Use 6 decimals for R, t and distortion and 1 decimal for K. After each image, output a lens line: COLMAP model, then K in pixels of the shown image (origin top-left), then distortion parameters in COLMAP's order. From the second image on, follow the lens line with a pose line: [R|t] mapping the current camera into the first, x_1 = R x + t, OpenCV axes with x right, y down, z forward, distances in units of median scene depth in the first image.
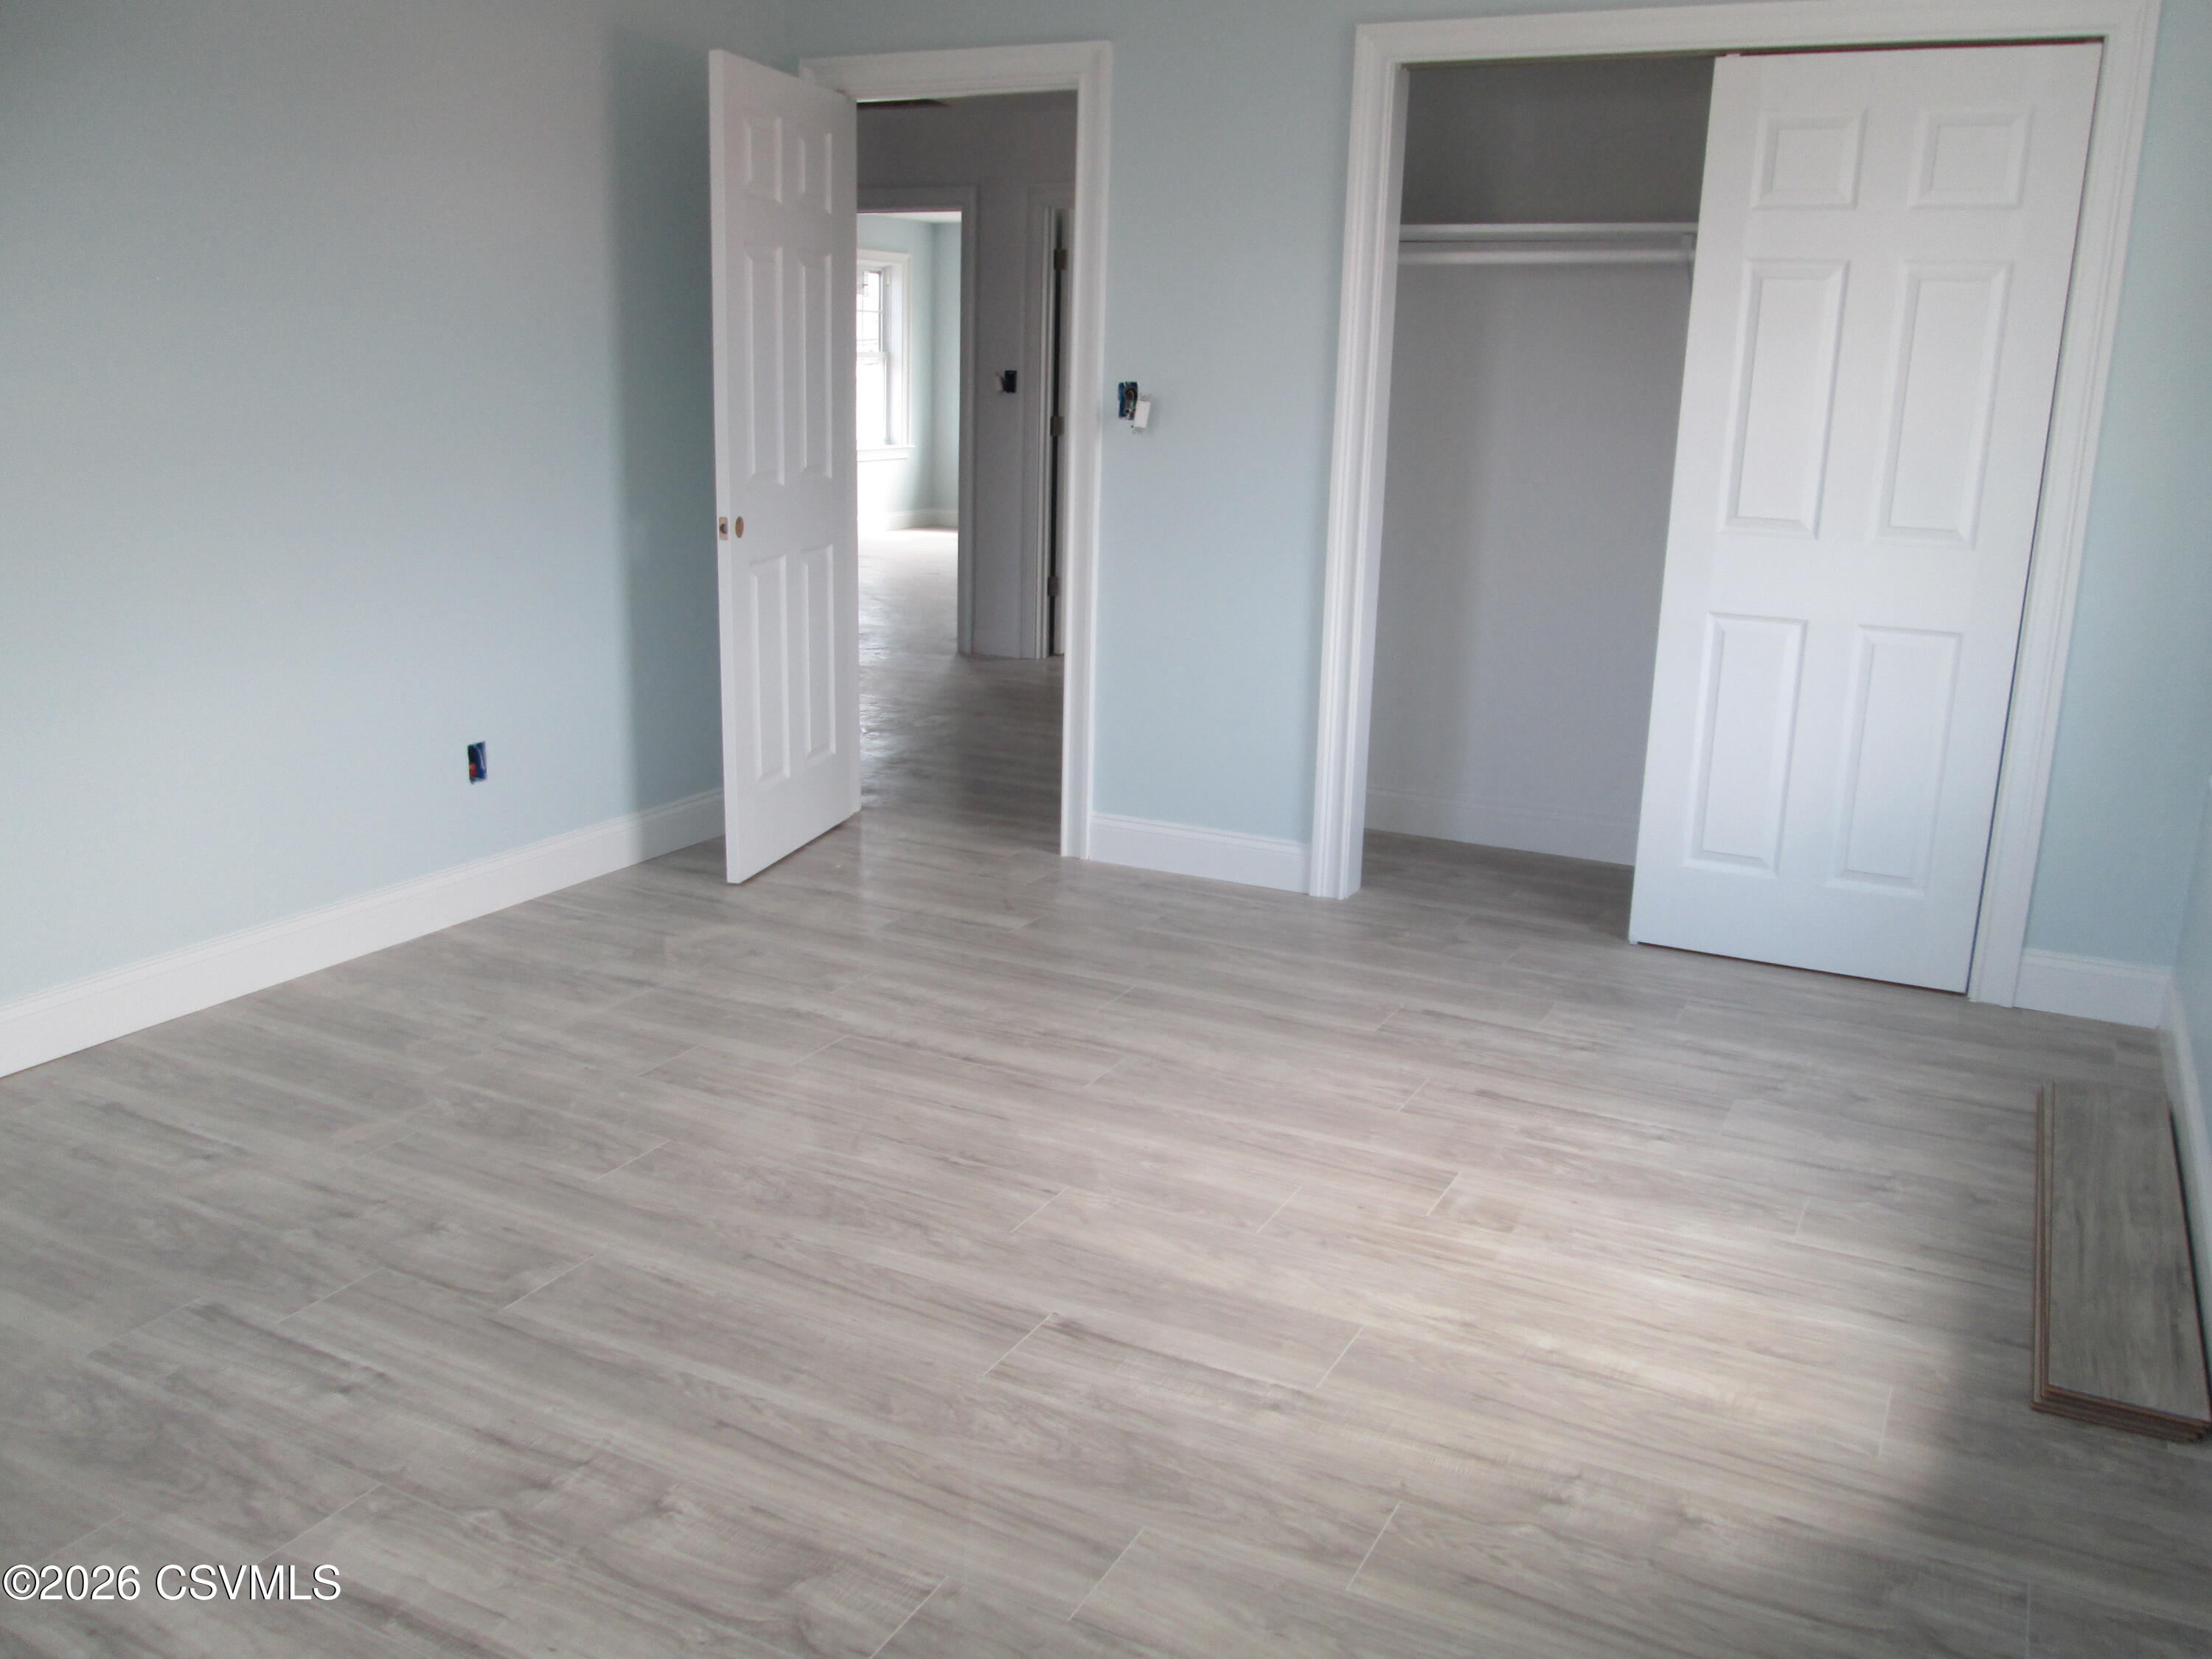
lens RADIAL K [[1822.3, 0, 1106.0], [0, 1822.3, 829.5], [0, 0, 1]] dist [-0.033865, -0.003913]
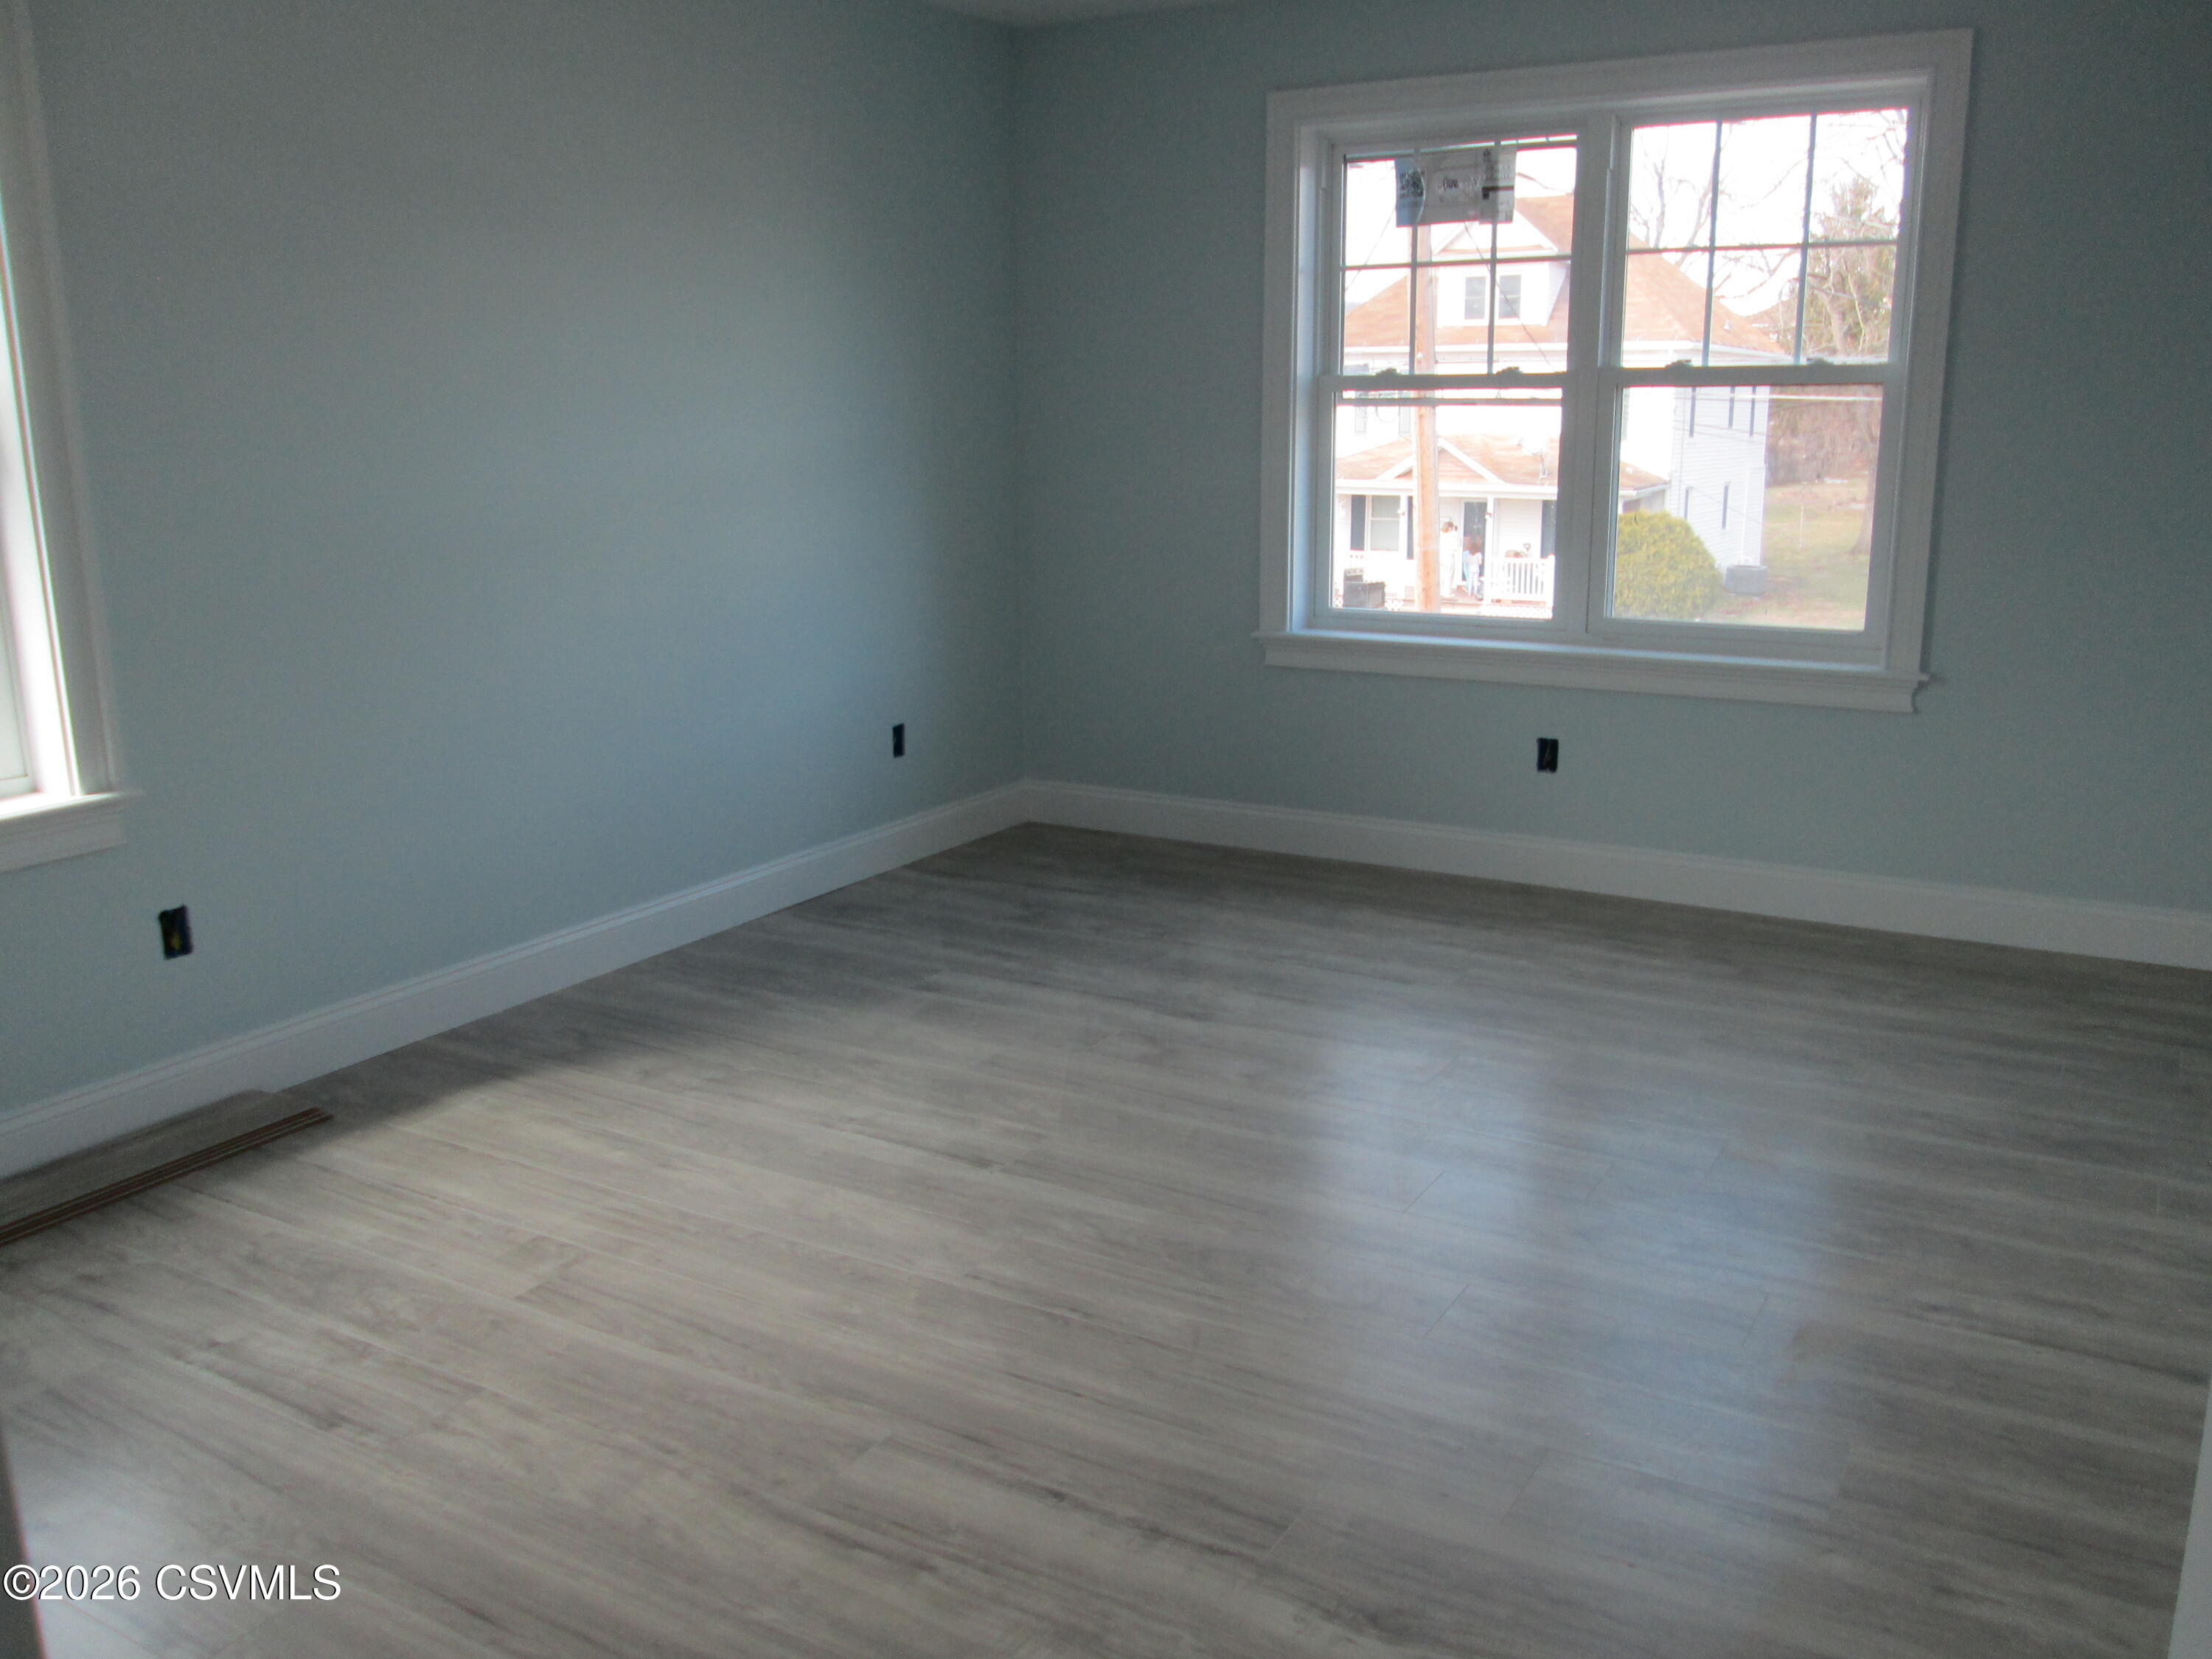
lens RADIAL K [[1833.1, 0, 1106.0], [0, 1833.1, 829.5], [0, 0, 1]] dist [0.000619, -0.000987]
pose [[-0.998250, -0.009250, 0.058403, -0.152497], [0.018610, 0.888356, 0.458779, -0.439271], [-0.056126, 0.459063, -0.886629, 1.732763]]
